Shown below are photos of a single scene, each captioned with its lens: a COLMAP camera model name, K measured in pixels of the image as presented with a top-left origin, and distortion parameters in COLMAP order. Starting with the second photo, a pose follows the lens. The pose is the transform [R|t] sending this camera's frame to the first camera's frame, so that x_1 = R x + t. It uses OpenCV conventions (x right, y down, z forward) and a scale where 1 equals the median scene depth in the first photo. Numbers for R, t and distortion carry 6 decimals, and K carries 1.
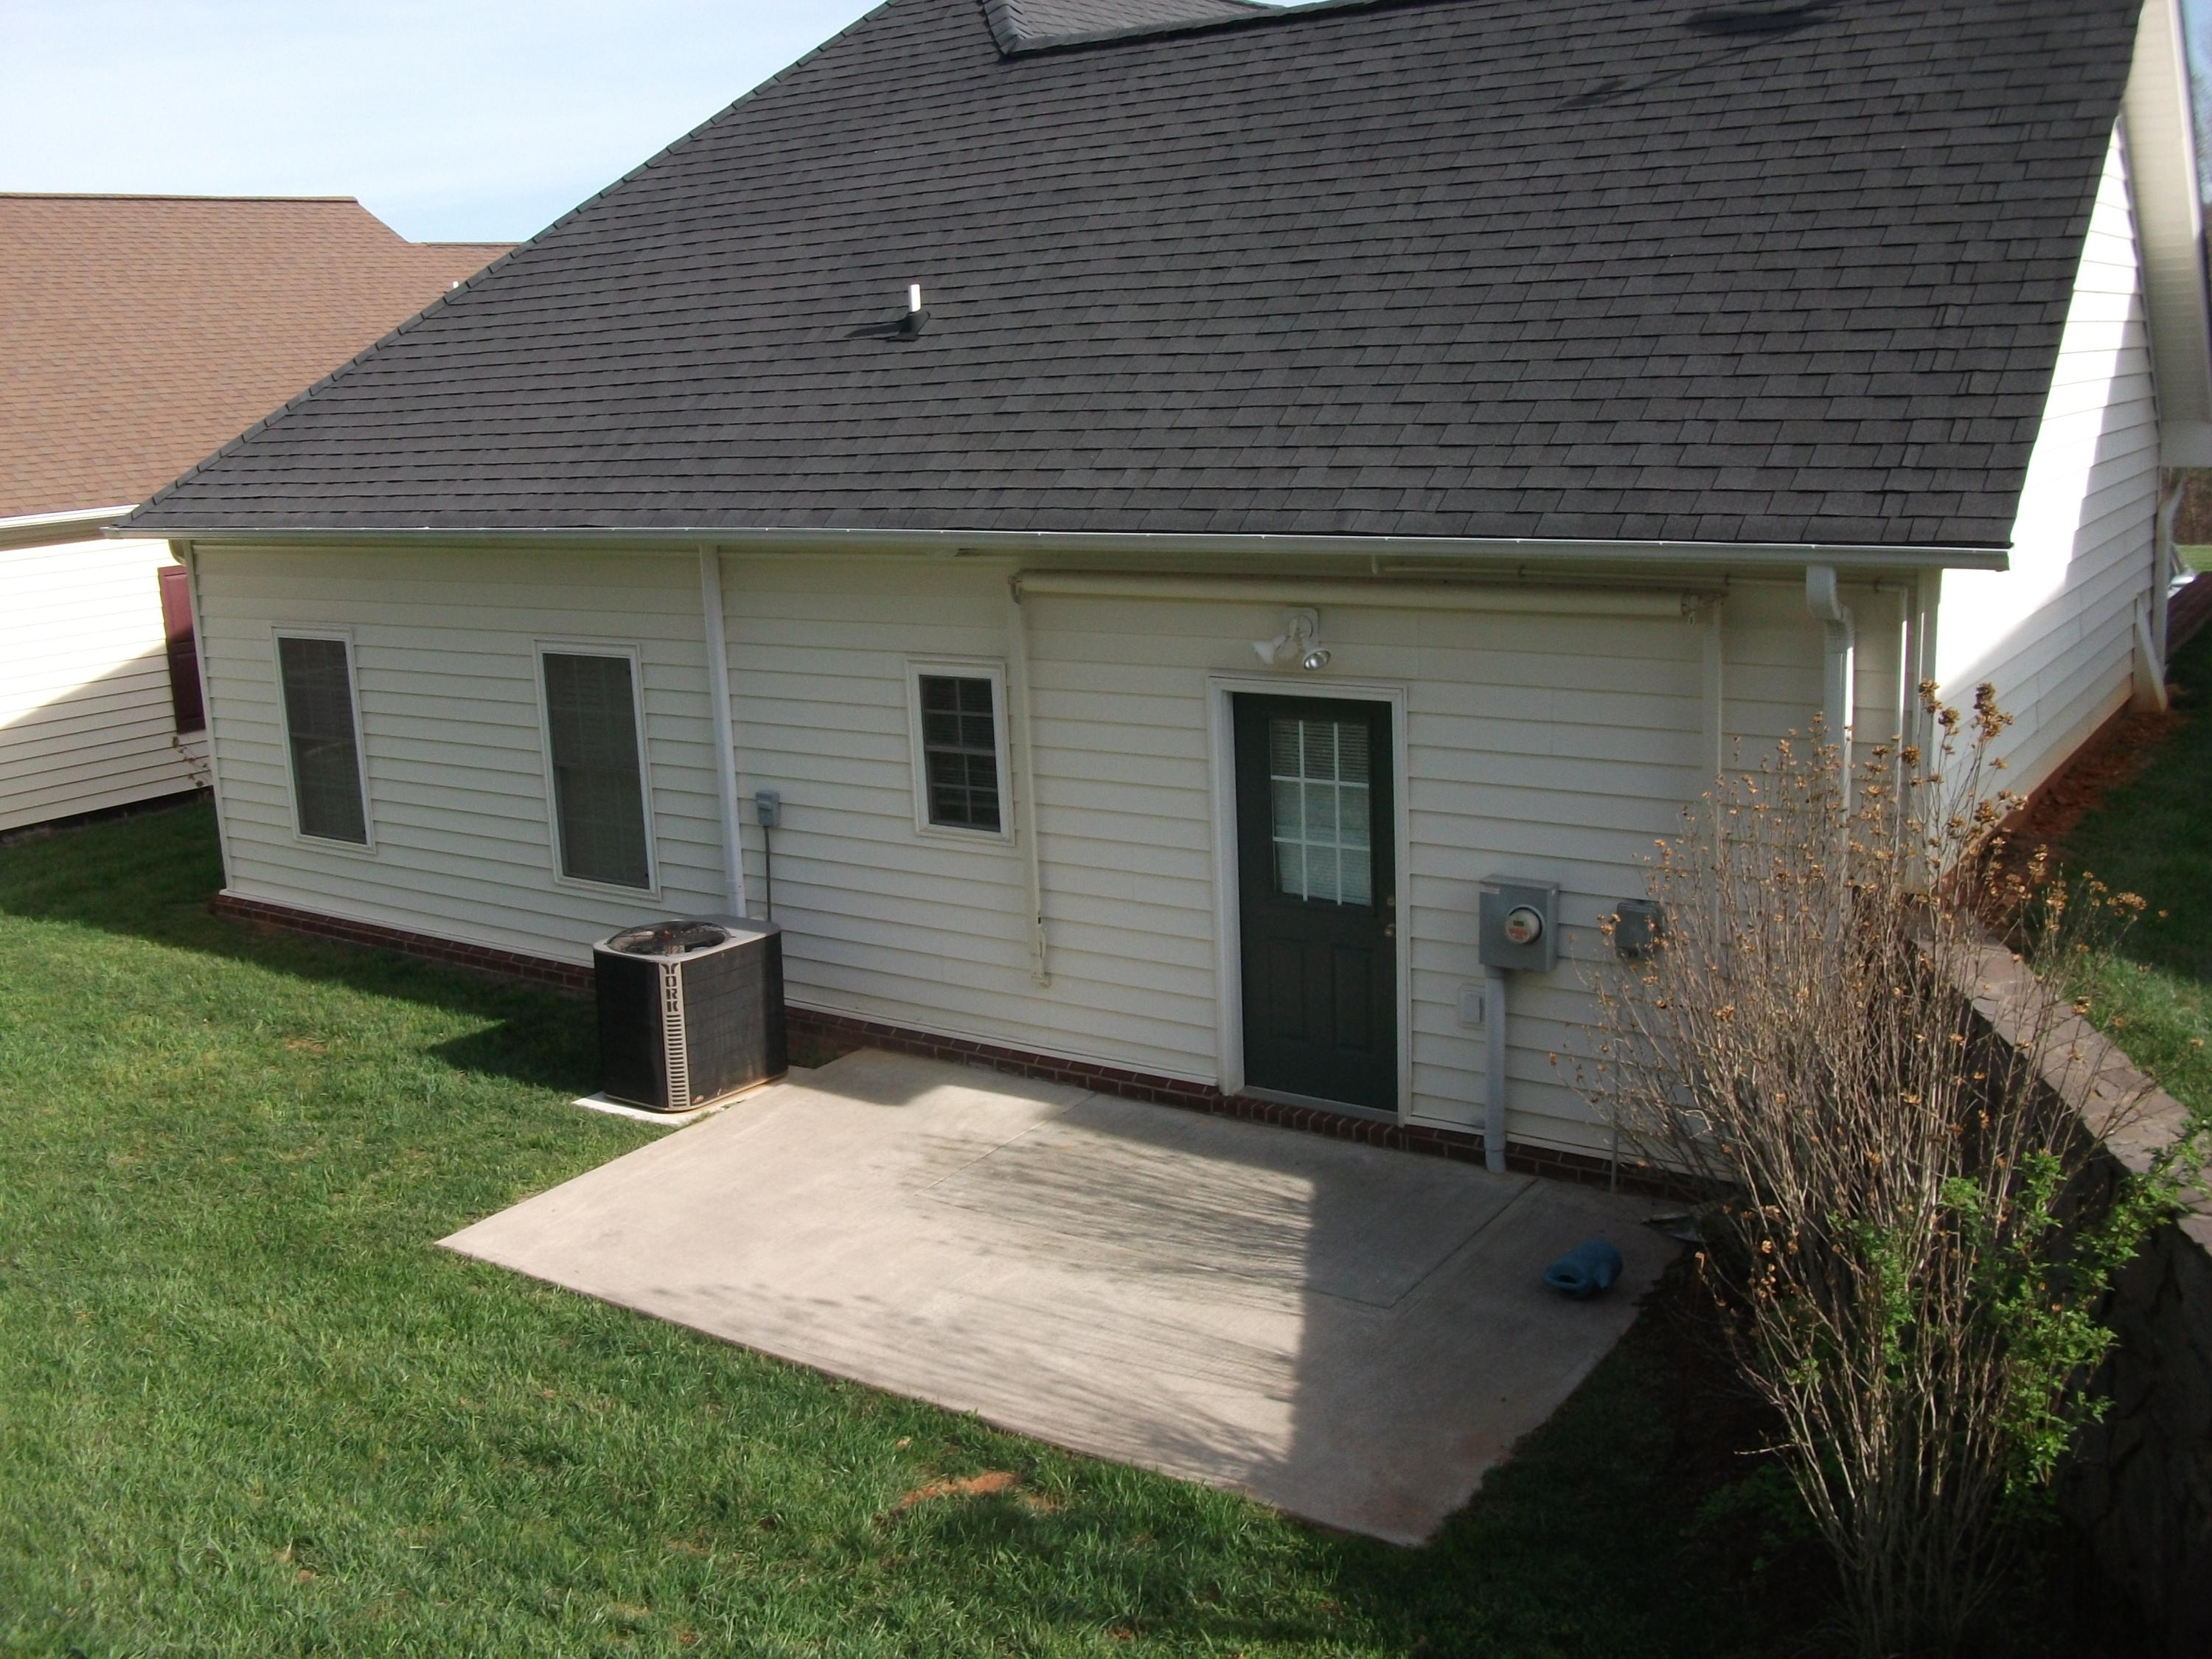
lens RADIAL K [[2117.9, 0, 1059.2], [0, 2117.9, 813.1], [0, 0, 1]] dist [-0.141342, 0.067547]
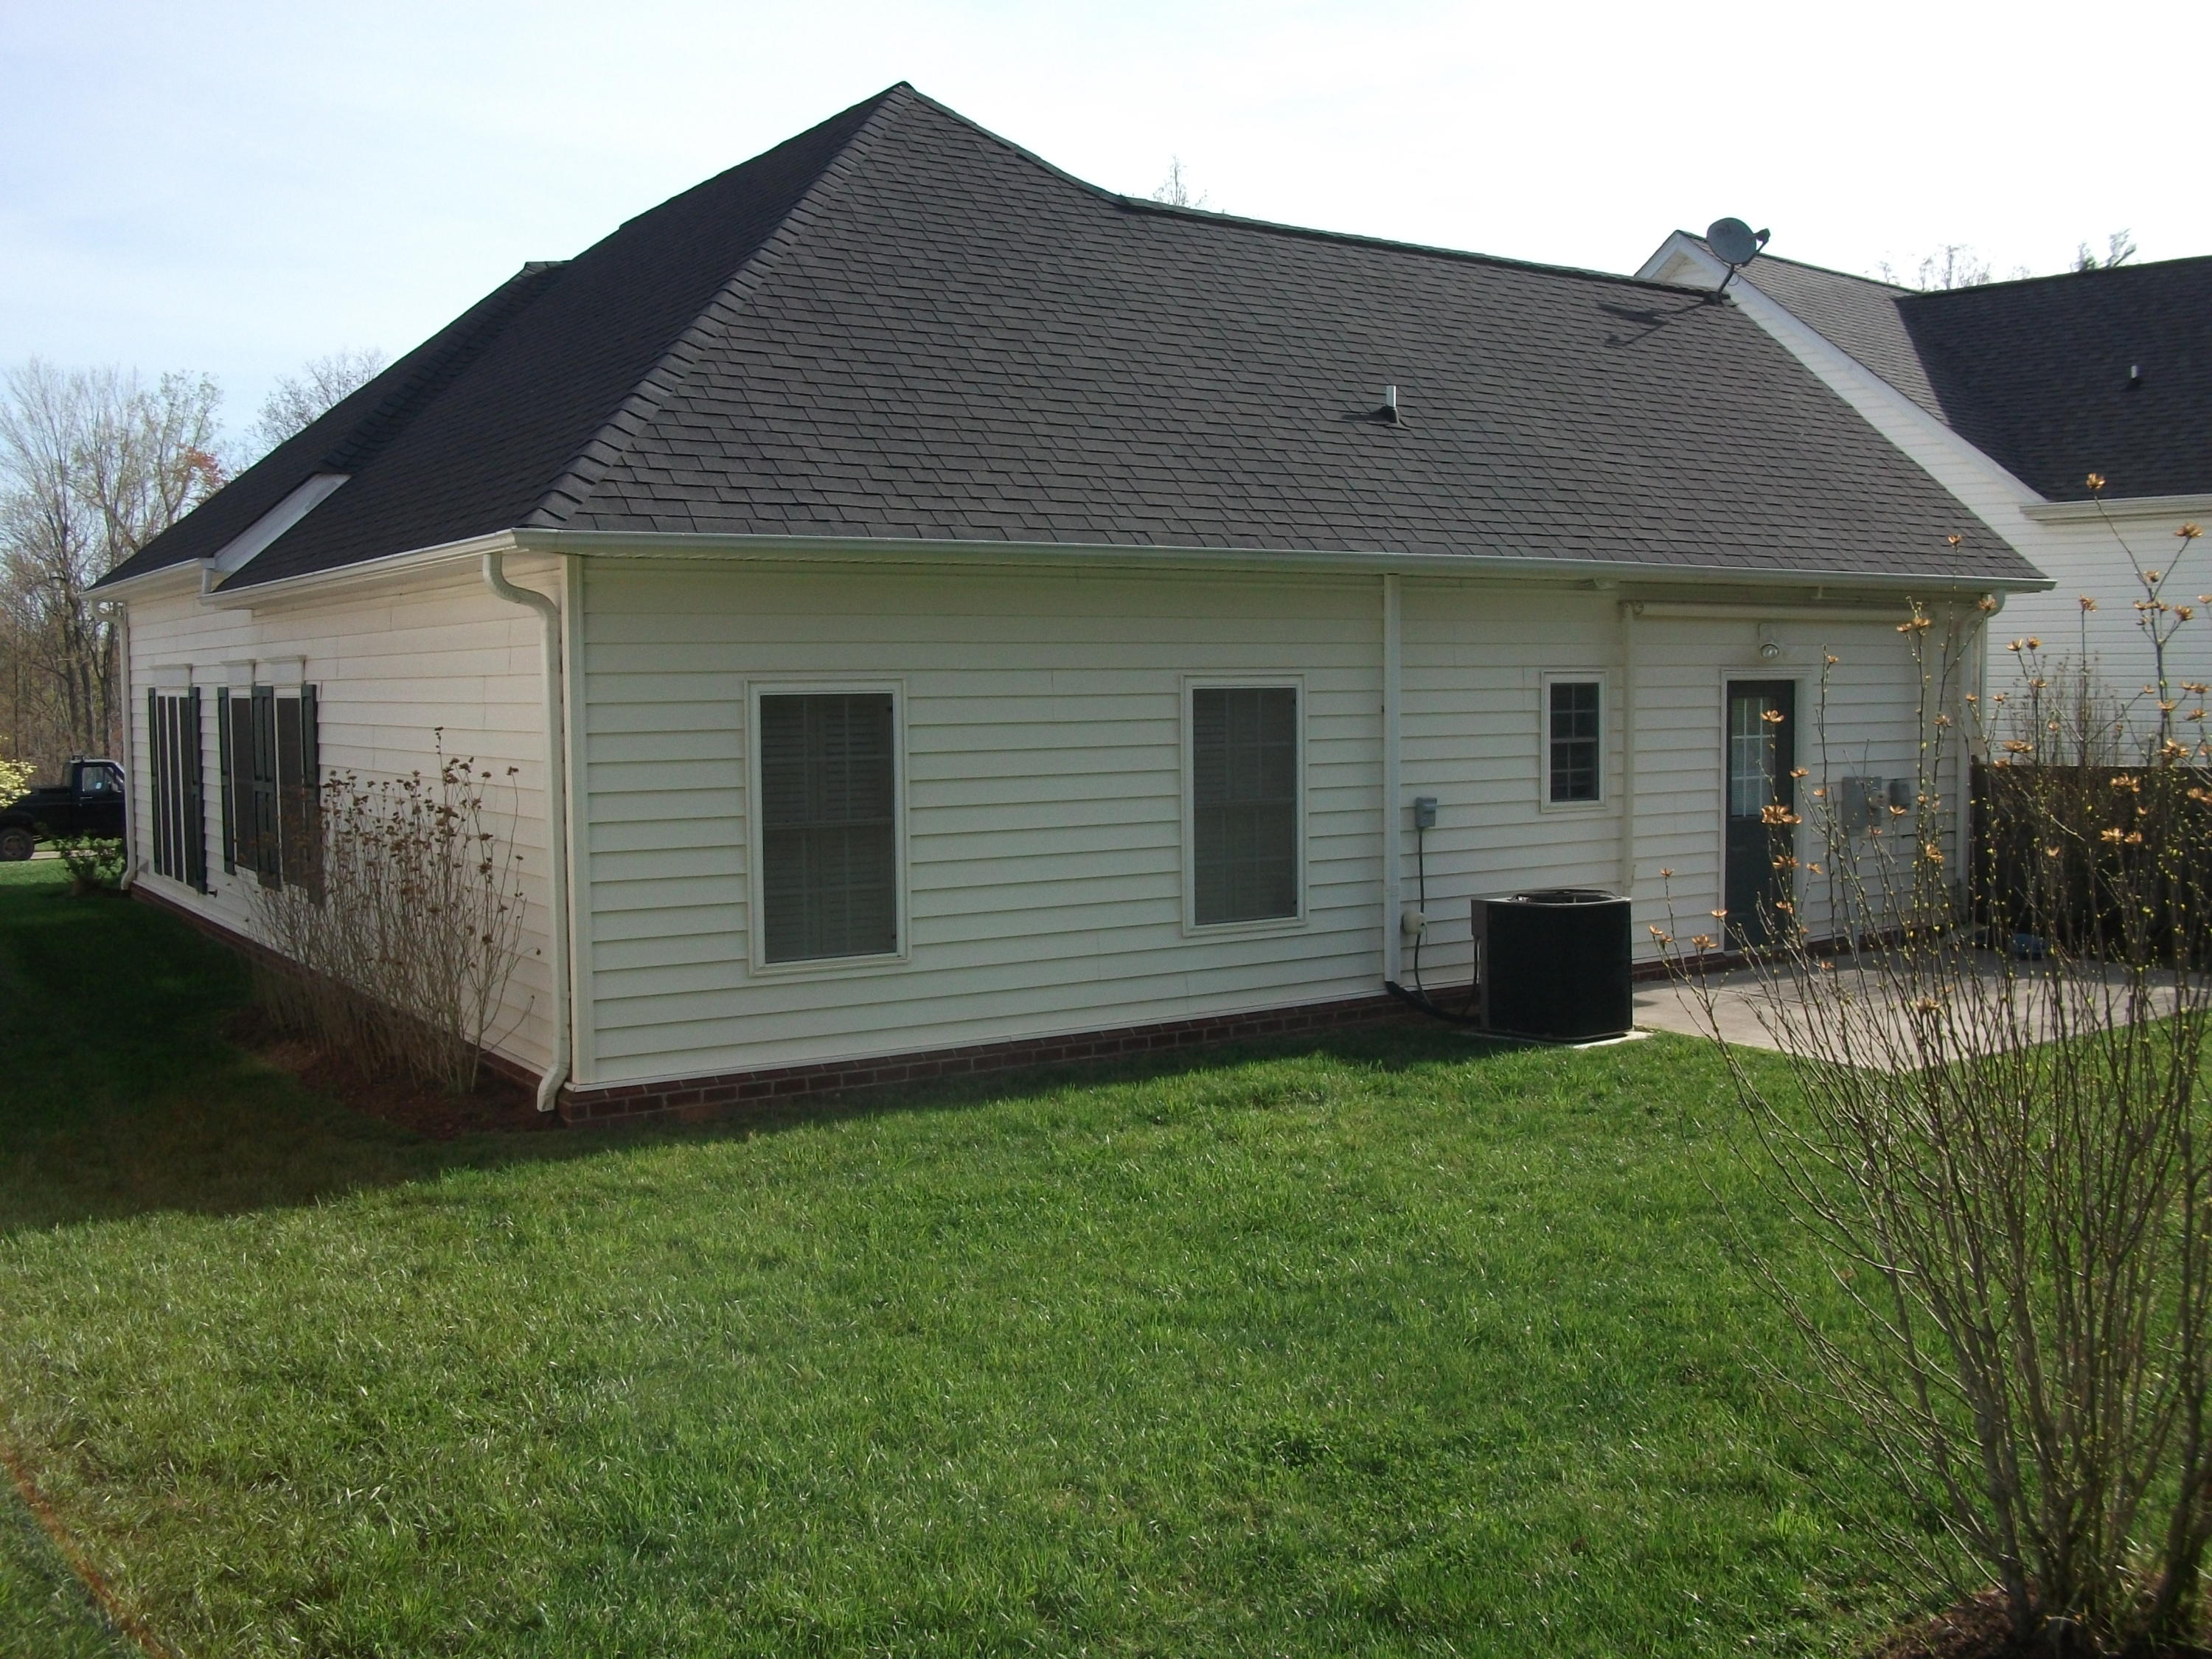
lens RADIAL K [[2117.9, 0, 1059.2], [0, 2117.9, 813.1], [0, 0, 1]] dist [-0.141342, 0.067547]
pose [[0.372413, -0.019429, 0.927864, -1.208086], [0.191259, 0.979927, -0.056246, 0.023304], [-0.908146, 0.198409, 0.368653, 0.728206]]
